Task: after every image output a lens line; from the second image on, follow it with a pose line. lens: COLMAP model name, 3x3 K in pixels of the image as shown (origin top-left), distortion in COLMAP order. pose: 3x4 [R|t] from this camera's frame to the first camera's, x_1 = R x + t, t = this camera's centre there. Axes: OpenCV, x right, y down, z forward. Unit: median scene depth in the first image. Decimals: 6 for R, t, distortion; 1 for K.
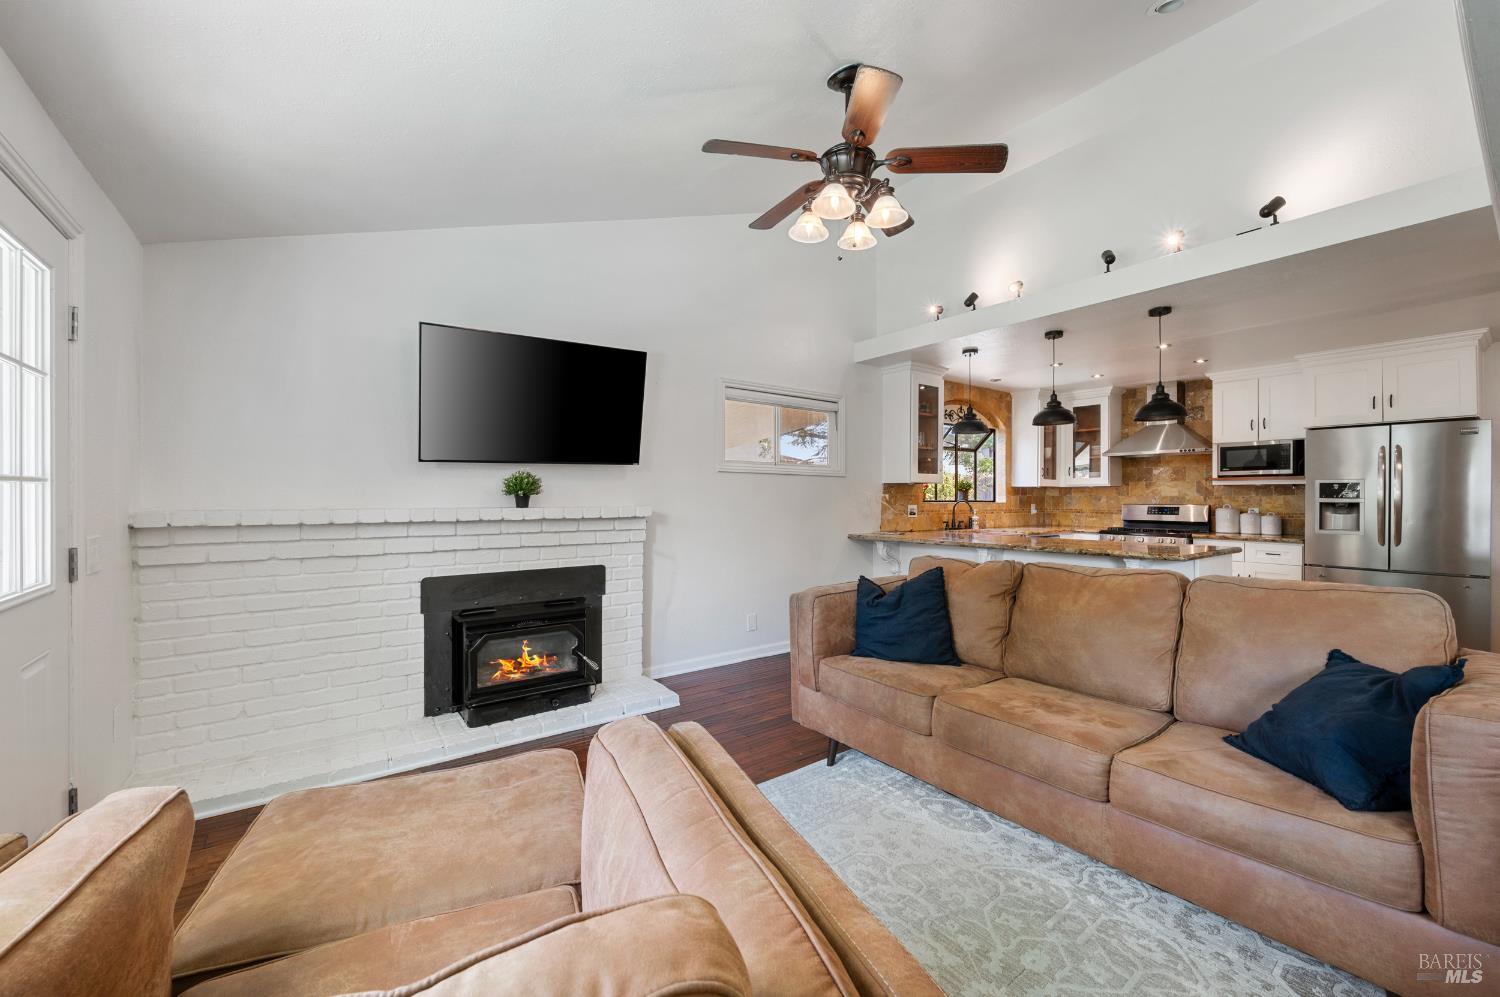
lens RADIAL K [[589.5, 0, 752.3], [0, 589.5, 498.5], [0, 0, 1]] dist [-0.000054, -0.000097]
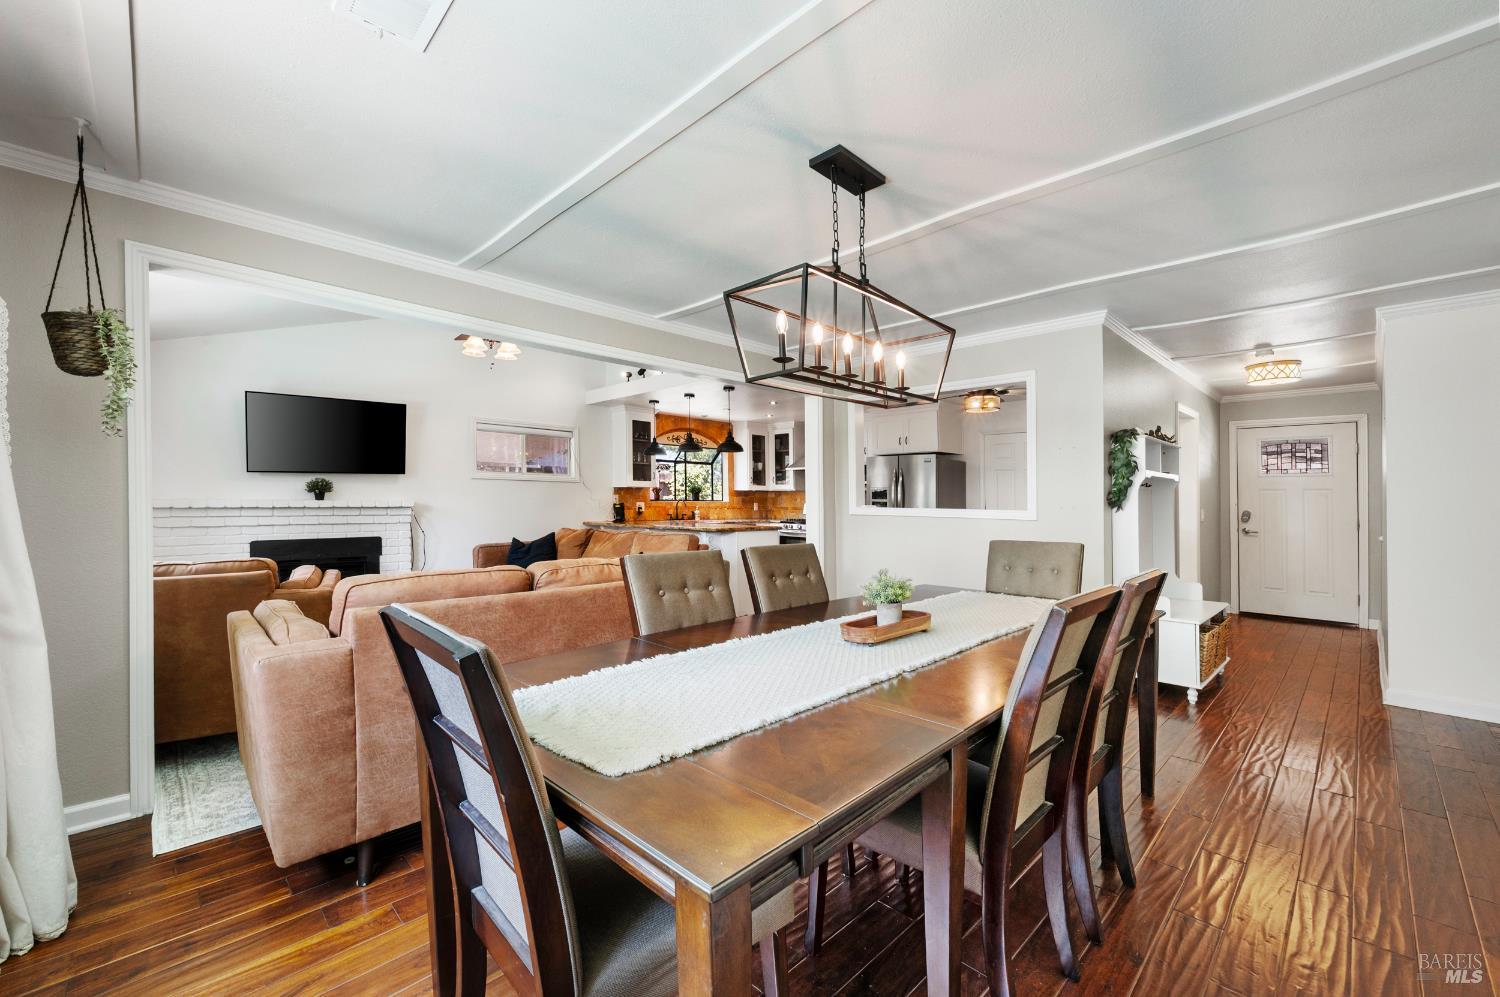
lens RADIAL K [[596.8, 0, 752.2], [0, 596.8, 510.5], [0, 0, 1]] dist [-0.001901, 0.000154]
pose [[0.991134, 0.000808, 0.132860, 0.359402], [-0.002396, 0.999928, 0.011791, 0.013539], [-0.132841, -0.012004, 0.991065, -0.497226]]
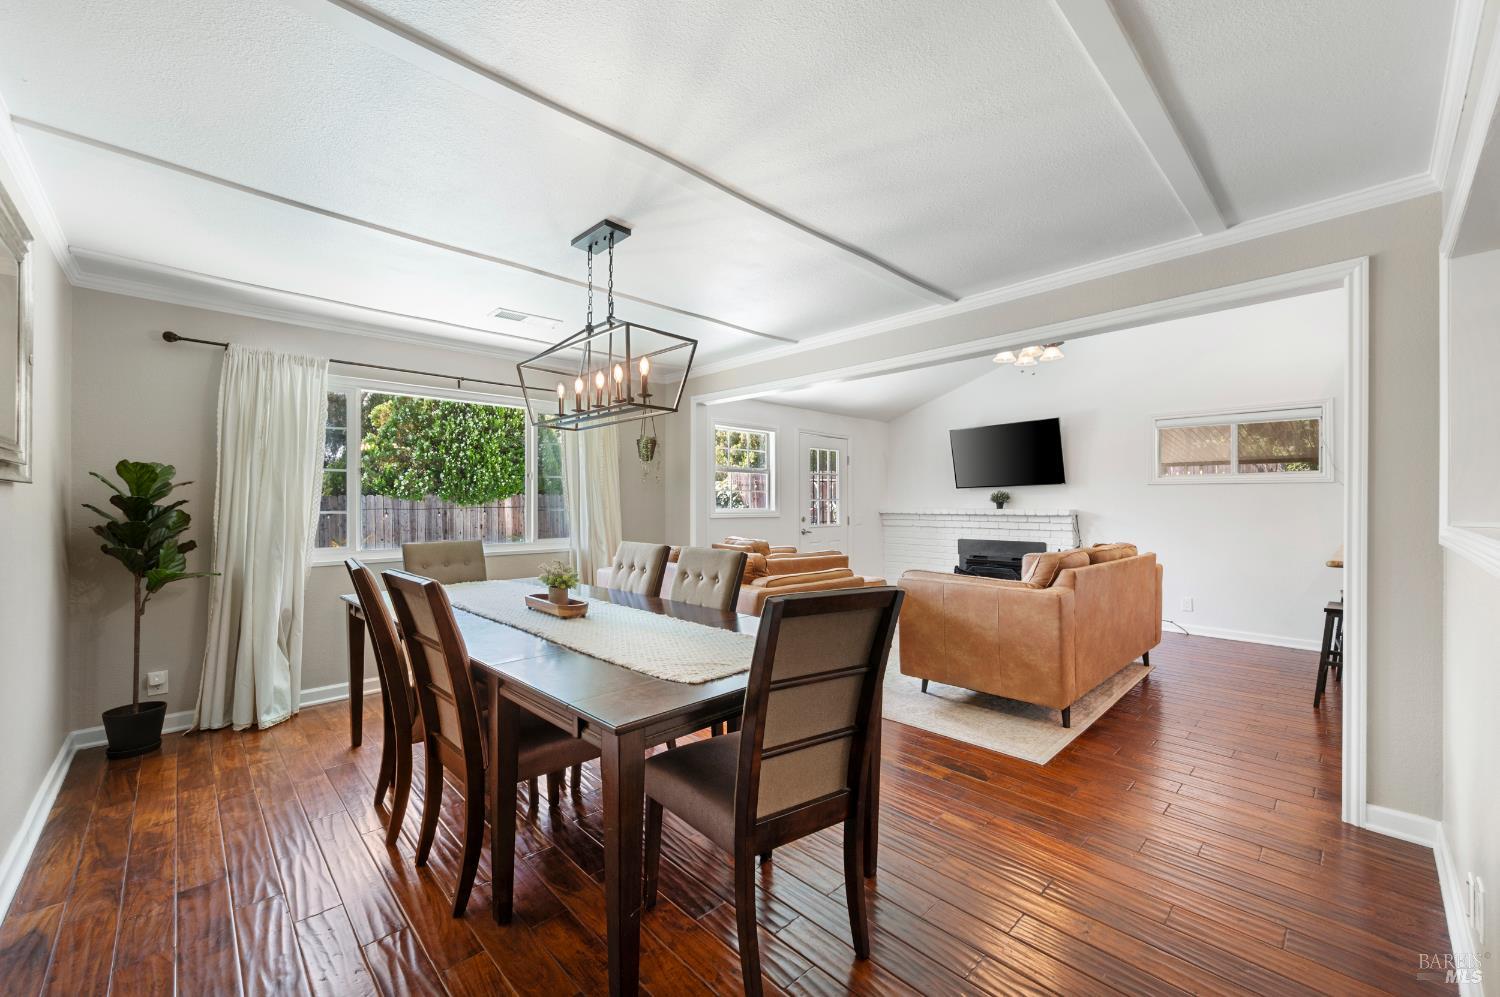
lens RADIAL K [[589.5, 0, 752.3], [0, 589.5, 498.5], [0, 0, 1]] dist [-0.000054, -0.000097]
pose [[0.126318, -0.009125, -0.991948, 0.922463], [-0.003616, 0.999947, -0.009659, 0.001383], [0.991983, 0.004807, 0.126279, -0.055089]]
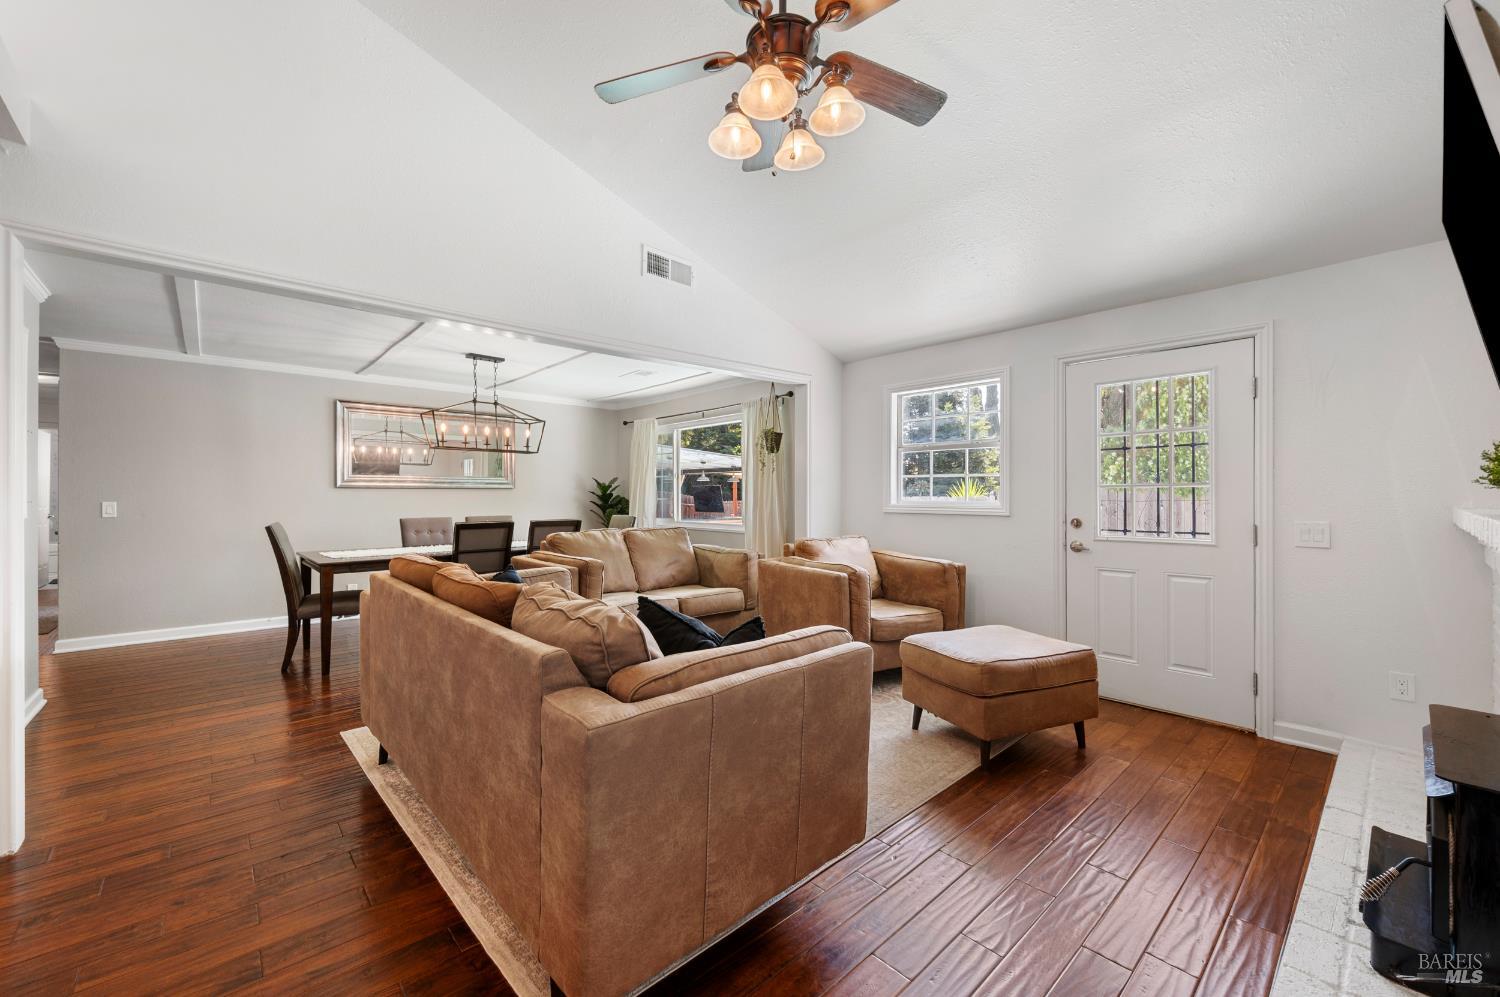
lens RADIAL K [[601.1, 0, 751.1], [0, 601.1, 493.0], [0, 0, 1]] dist [-0.000935, -0.000167]
pose [[-0.995168, -0.002996, -0.098137, 0.135492], [-0.002846, 0.999995, -0.001668, 0.001339], [0.098141, -0.001380, -0.995172, 0.845365]]
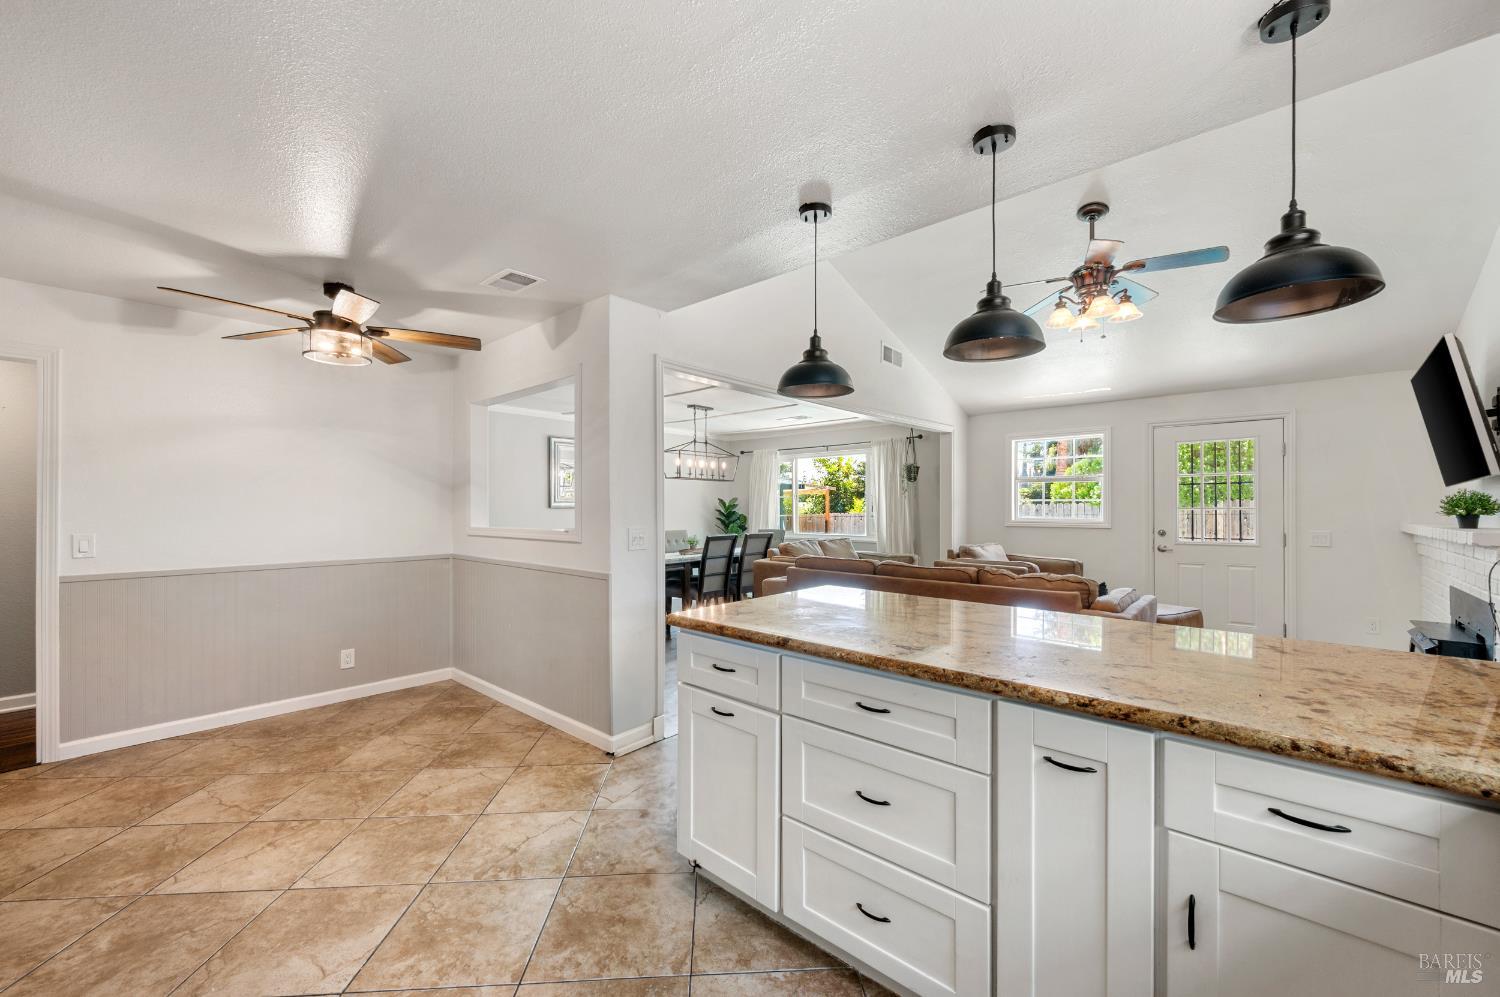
lens RADIAL K [[596.8, 0, 752.2], [0, 596.8, 510.5], [0, 0, 1]] dist [-0.001901, 0.000154]
pose [[-0.979709, -0.000103, -0.200423, 0.587871], [-0.001593, 0.999972, 0.007273, -0.012058], [0.200417, 0.007445, -0.979682, 1.062893]]
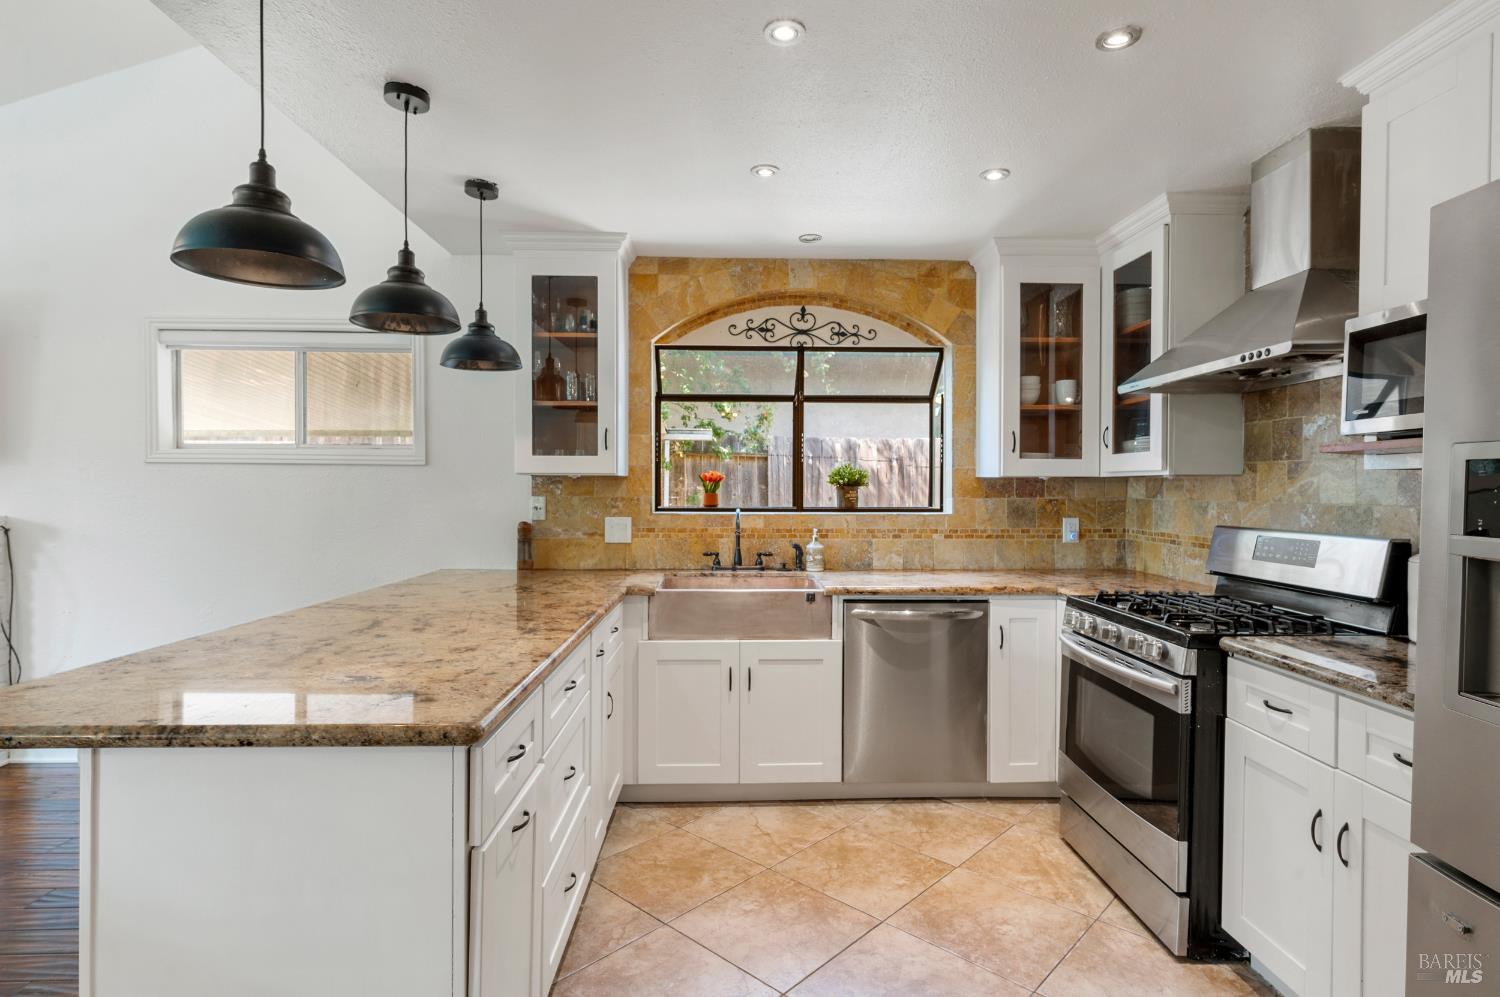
lens RADIAL K [[762.5, 0, 750.0], [0, 762.5, 498.5], [0, 0, 1]] dist [-0.000548, -0.000126]
pose [[0.822721, 0.008013, -0.568388, 0.760675], [-0.001849, 0.999933, 0.011420, -0.012928], [0.568442, -0.008345, 0.822681, 0.543891]]
